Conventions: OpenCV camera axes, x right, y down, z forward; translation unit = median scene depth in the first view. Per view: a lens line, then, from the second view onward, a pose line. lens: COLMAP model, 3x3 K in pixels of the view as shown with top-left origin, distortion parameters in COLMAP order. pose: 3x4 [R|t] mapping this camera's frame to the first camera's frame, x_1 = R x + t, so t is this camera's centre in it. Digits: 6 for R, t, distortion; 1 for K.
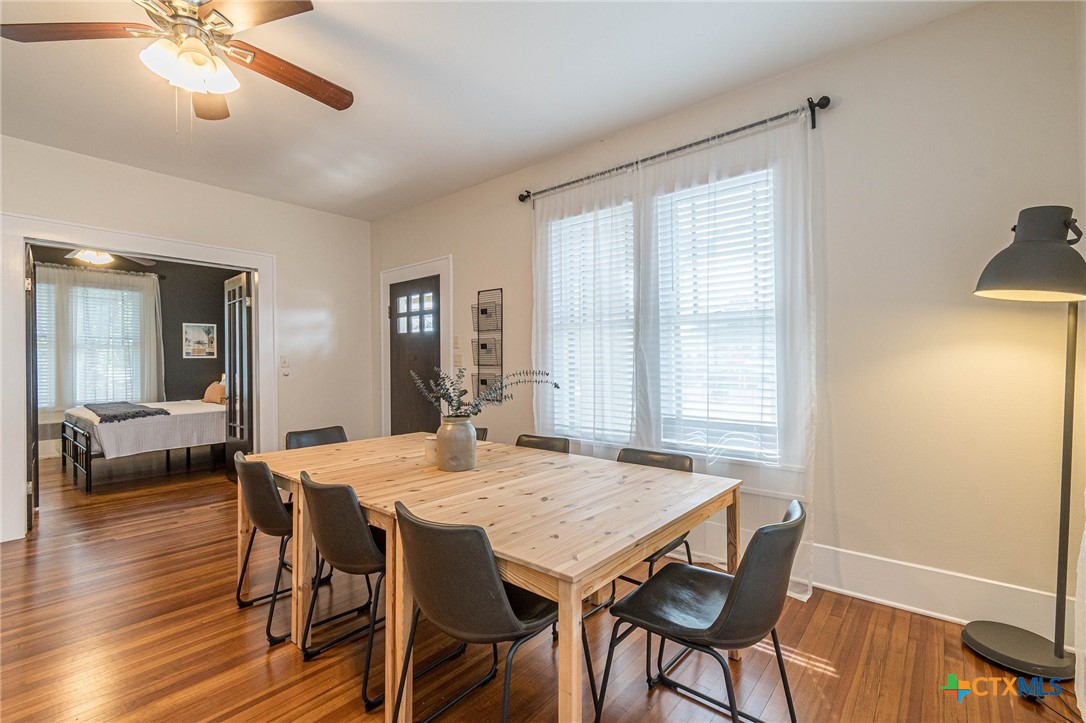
lens RADIAL K [[477.4, 0, 541.4], [0, 477.4, 356.2], [0, 0, 1]] dist [0.010525, 0.000032]
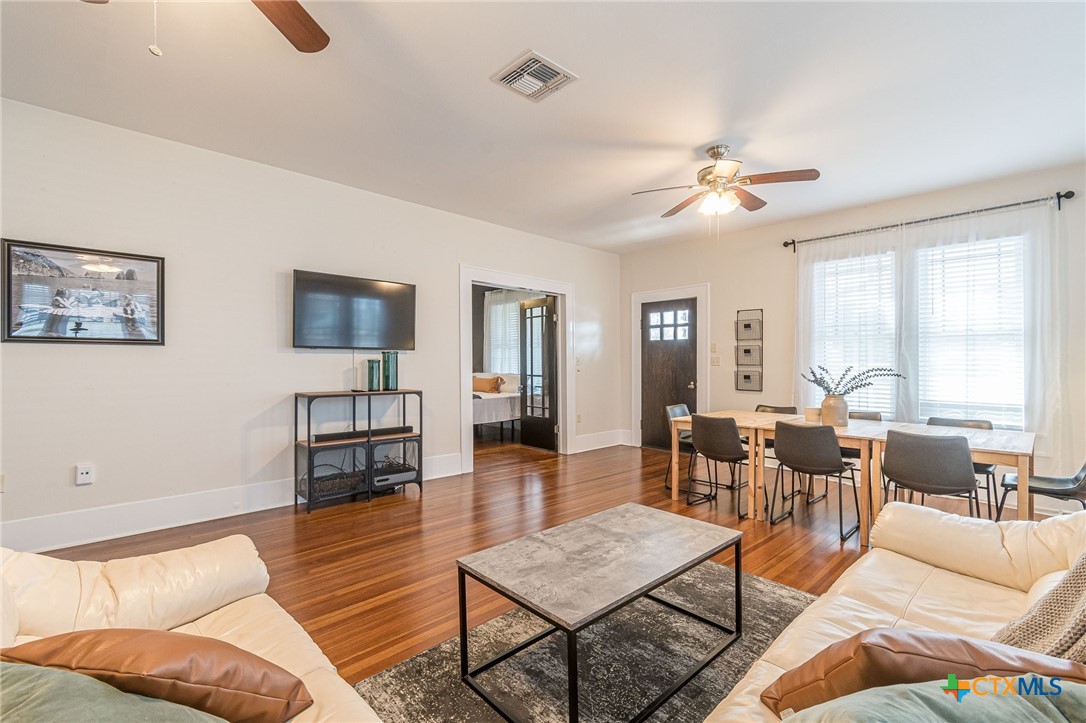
lens RADIAL K [[475.7, 0, 543.0], [0, 475.7, 361.5], [0, 0, 1]] dist [0.000049, -0.000543]
pose [[0.993419, 0.008750, -0.114198, -0.507626], [-0.007576, 0.999914, 0.010710, -0.000786], [0.114282, -0.009774, 0.993400, -0.394559]]
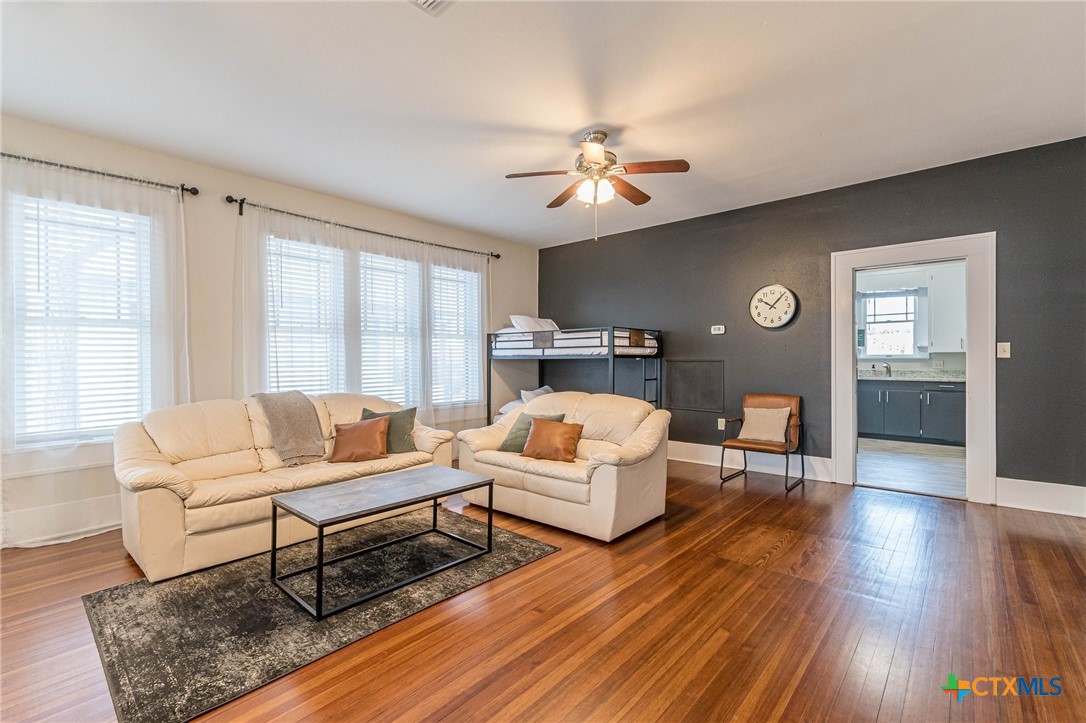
lens RADIAL K [[488.3, 0, 543.0], [0, 488.3, 361.5], [0, 0, 1]] dist [0.000501, -0.000219]
pose [[-0.999650, 0.015754, 0.021243, -0.705269], [0.015644, 0.999864, -0.005314, 0.012716], [-0.021324, -0.004980, -0.999760, 0.644967]]
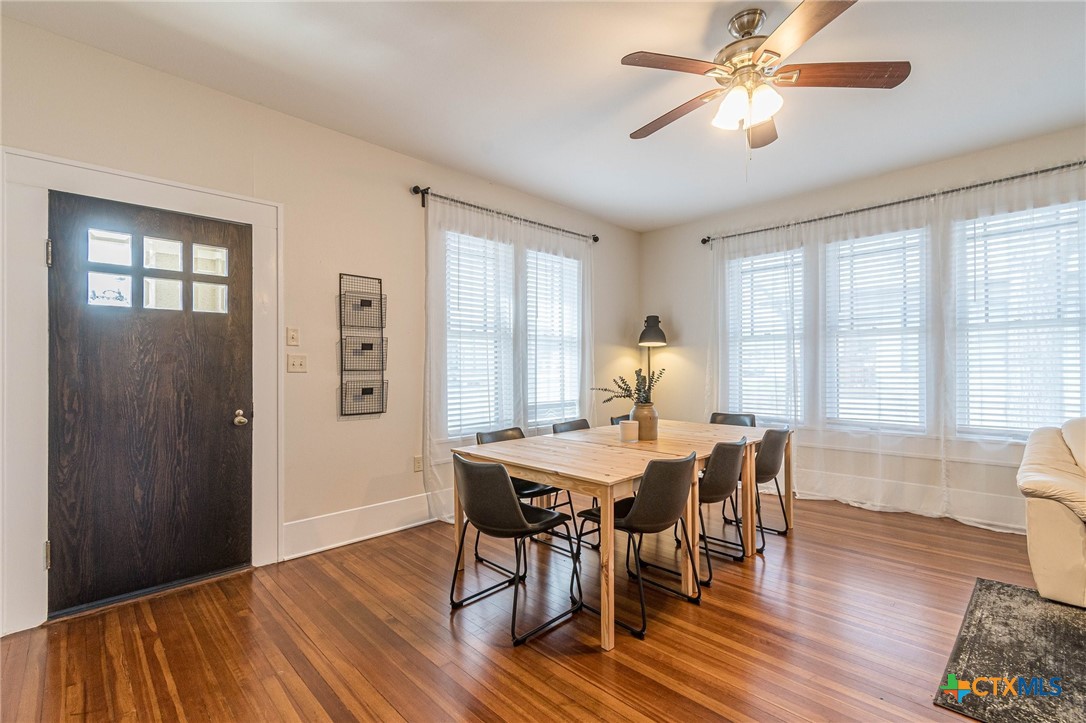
lens RADIAL K [[475.3, 0, 527.6], [0, 475.3, 364.7], [0, 0, 1]] dist [-0.000708, -0.000249]
pose [[0.119535, 0.010304, 0.992776, -0.815628], [-0.008686, 0.999919, -0.009332, 0.013853], [-0.992792, -0.007507, 0.119615, 0.590122]]
